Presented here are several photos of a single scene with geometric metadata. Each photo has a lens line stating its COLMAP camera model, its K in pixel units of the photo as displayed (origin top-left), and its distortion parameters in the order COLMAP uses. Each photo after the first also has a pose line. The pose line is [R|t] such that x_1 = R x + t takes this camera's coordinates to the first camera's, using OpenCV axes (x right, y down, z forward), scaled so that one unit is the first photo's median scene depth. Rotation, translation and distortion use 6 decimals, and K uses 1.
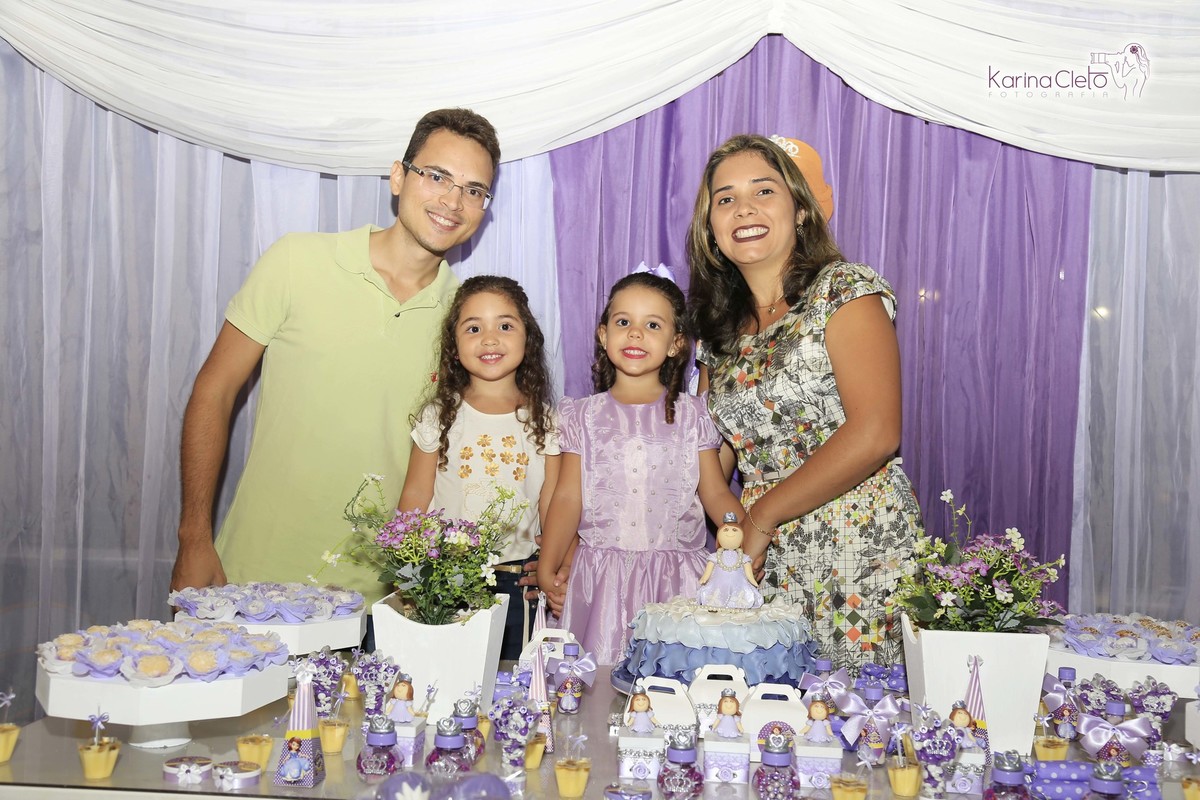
lens RADIAL K [[1407.5, 0, 600.0], [0, 1407.5, 400.0], [0, 0, 1]] dist [0.004950, 0.679474]
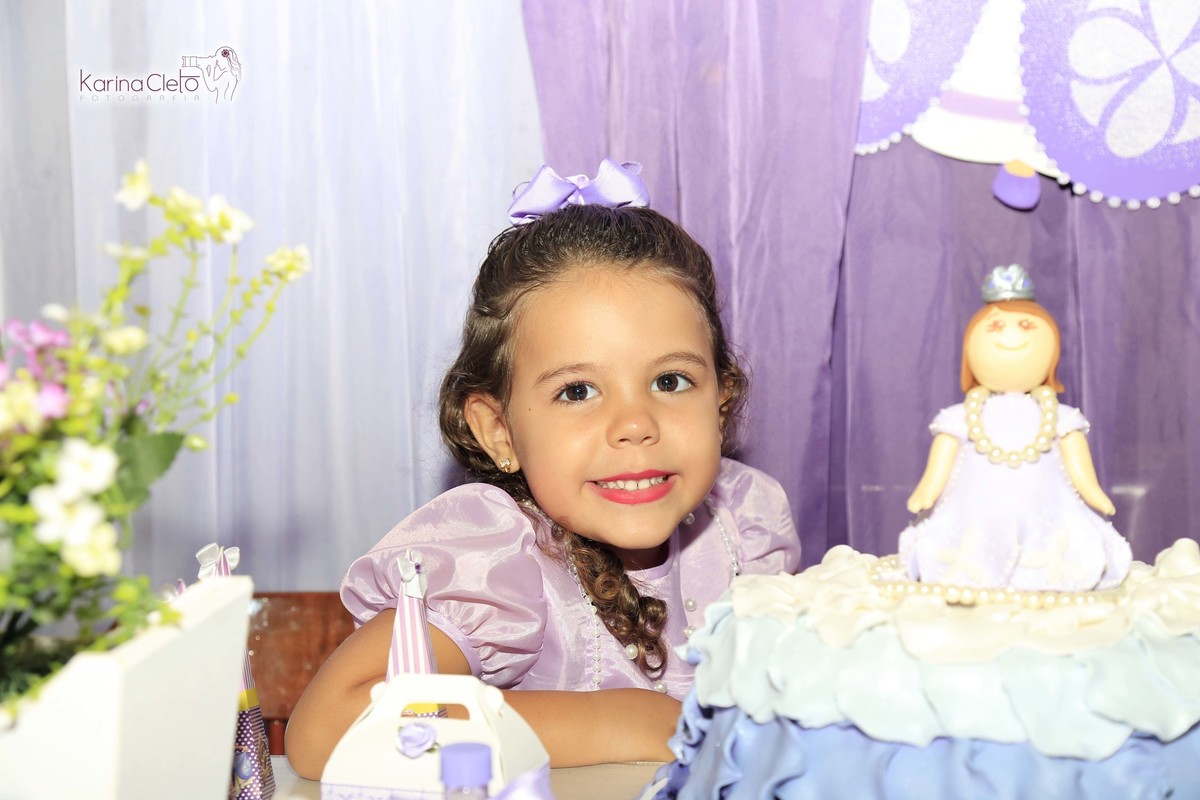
lens RADIAL K [[2347.6, 0, 600.0], [0, 2347.6, 400.0], [0, 0, 1]] dist [0.242887, 0.359116]
pose [[0.998142, -0.039128, -0.046717, 0.032545], [0.043632, 0.994066, 0.099642, 0.060703], [0.042541, -0.101495, 0.993926, 0.558782]]
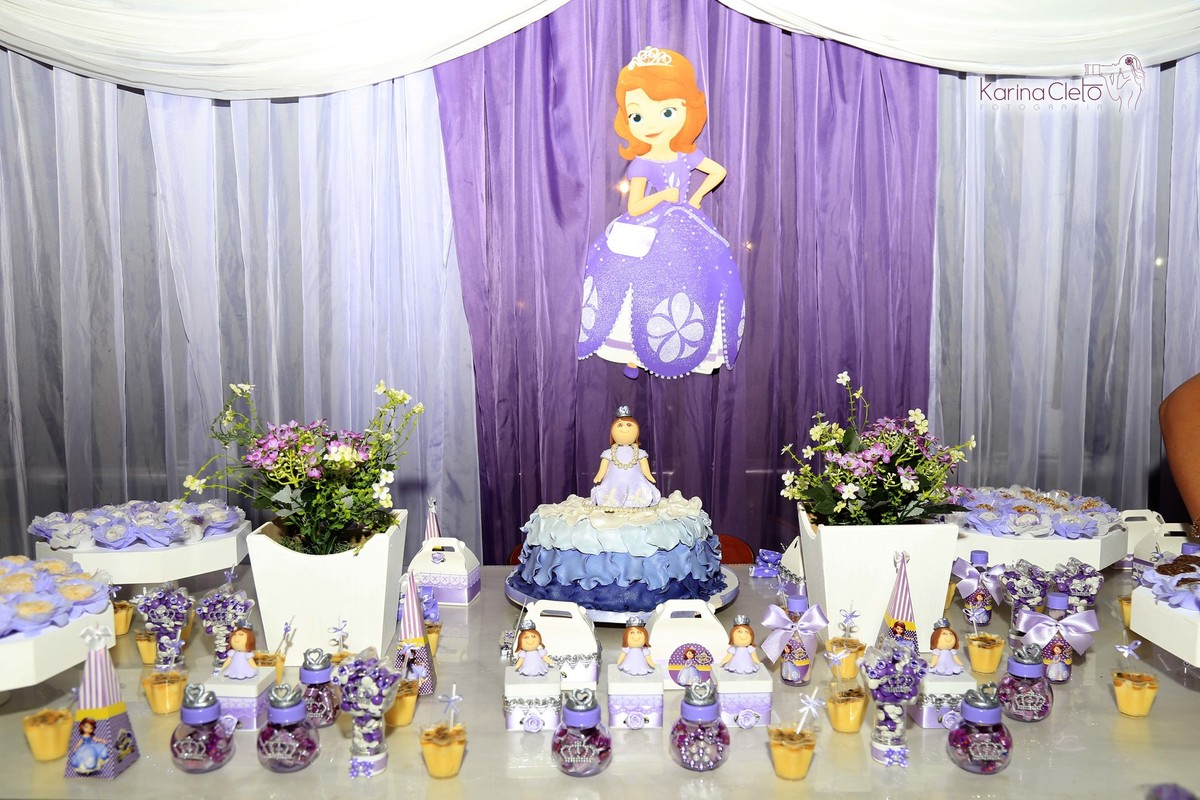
lens RADIAL K [[938.9, 0, 578.1], [0, 938.9, 437.2], [0, 0, 1]] dist [-0.096051, -0.000607]
pose [[0.997231, -0.047976, 0.056821, 0.028133], [0.041589, 0.993206, 0.108685, 0.033769], [-0.061650, -0.106020, 0.992451, 0.416143]]
